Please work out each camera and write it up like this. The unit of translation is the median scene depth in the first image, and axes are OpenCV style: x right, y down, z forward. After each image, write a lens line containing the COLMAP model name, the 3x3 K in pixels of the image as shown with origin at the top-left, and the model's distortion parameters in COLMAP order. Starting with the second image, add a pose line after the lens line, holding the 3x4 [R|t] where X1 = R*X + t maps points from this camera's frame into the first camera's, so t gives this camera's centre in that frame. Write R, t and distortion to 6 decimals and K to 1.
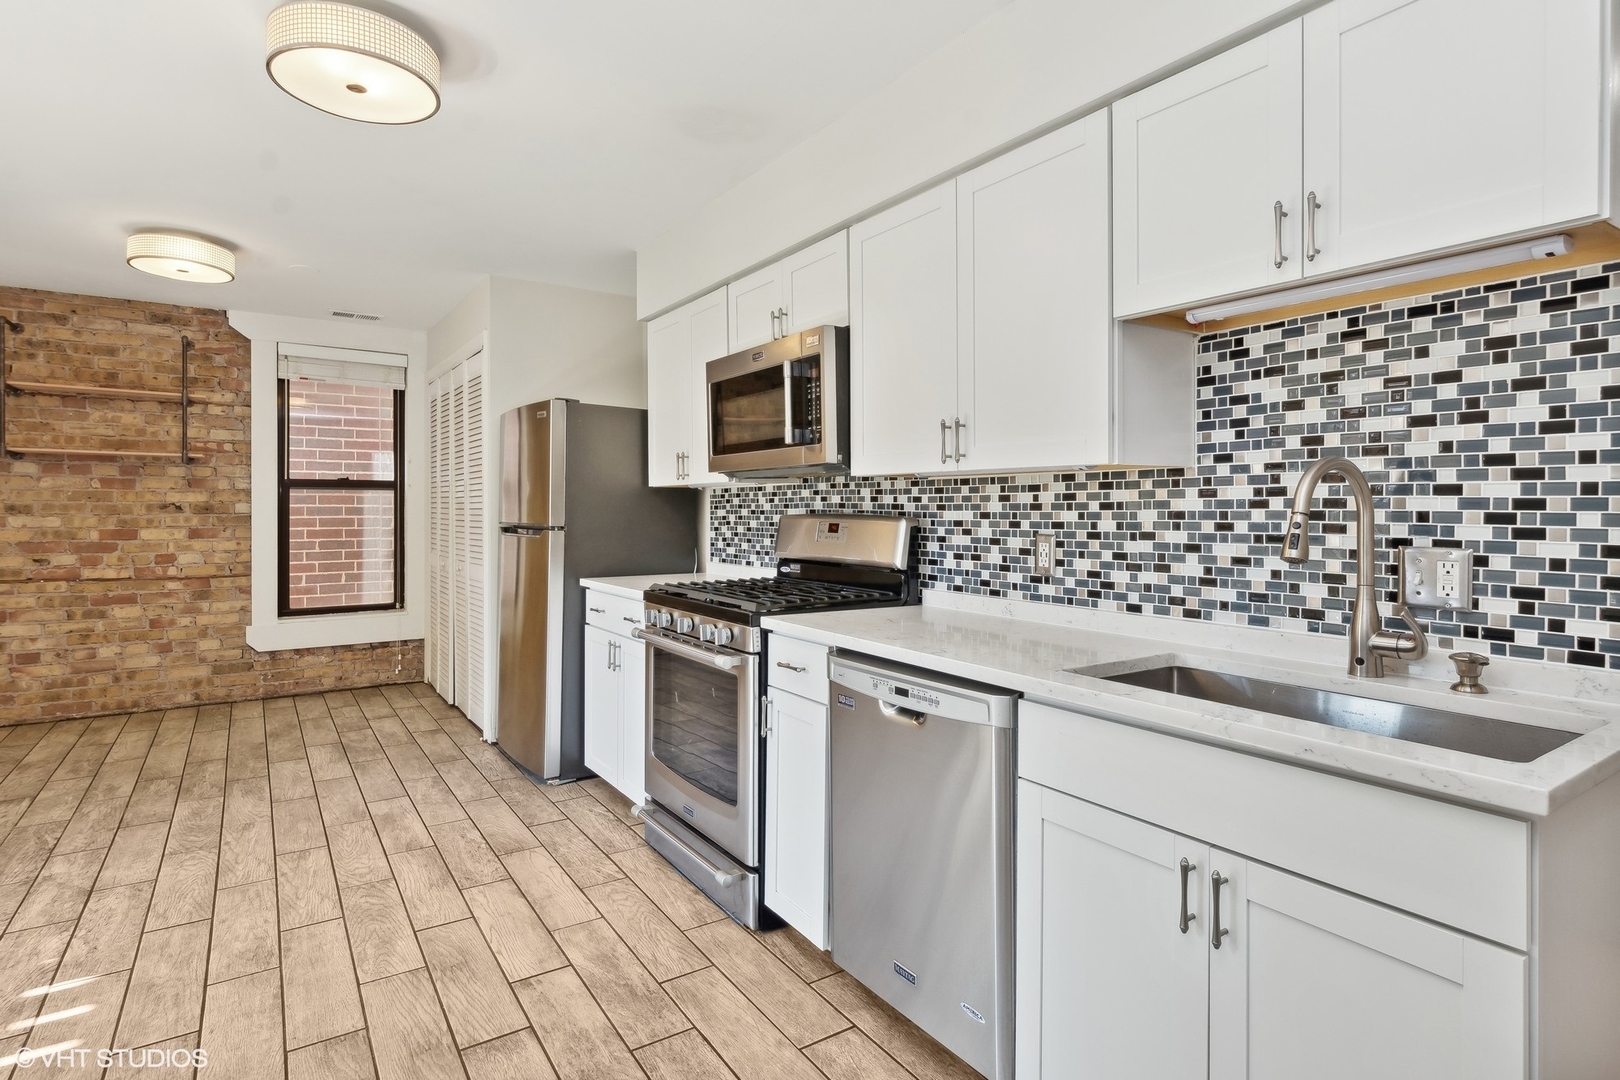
lens RADIAL K [[817.4, 0, 811.6], [0, 817.4, 508.9], [0, 0, 1]] dist [-0.000205, -0.001676]
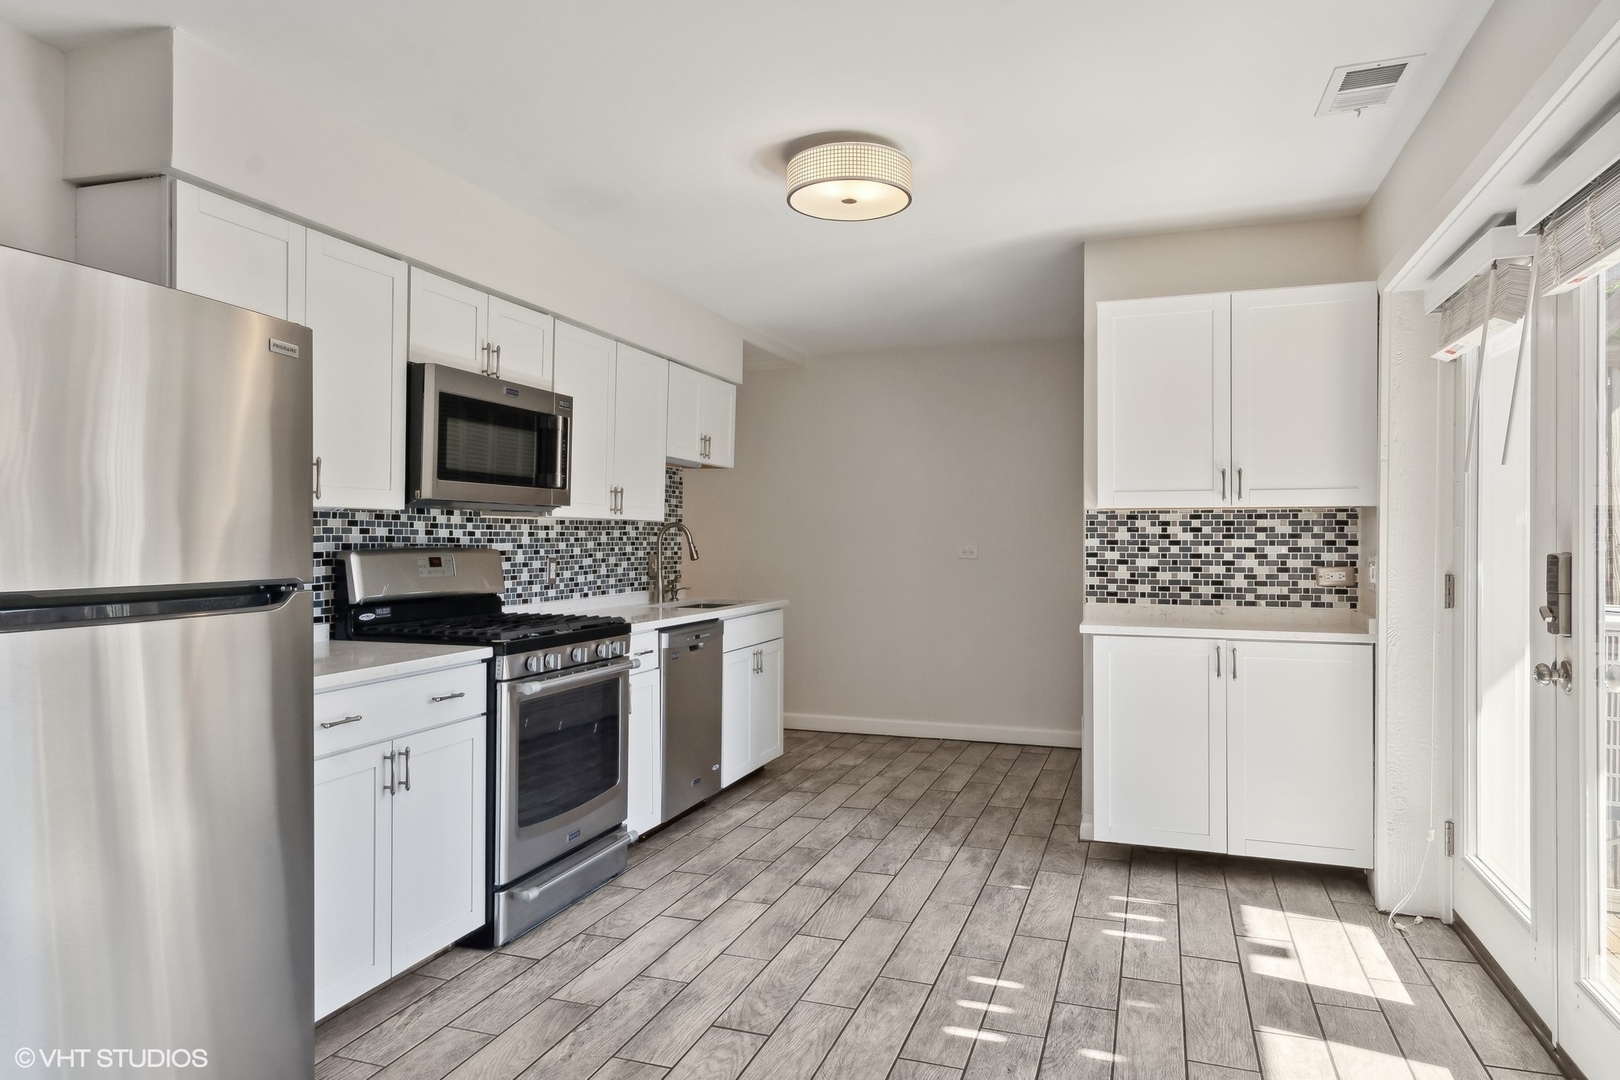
lens RADIAL K [[966.0, 0, 812.4], [0, 966.0, 528.7], [0, 0, 1]] dist [0.029855, 0.000257]
pose [[-0.590737, 0.002947, 0.806859, -1.092981], [-0.005263, 0.999958, -0.007506, -0.009519], [-0.806847, -0.008680, -0.590697, 1.226164]]
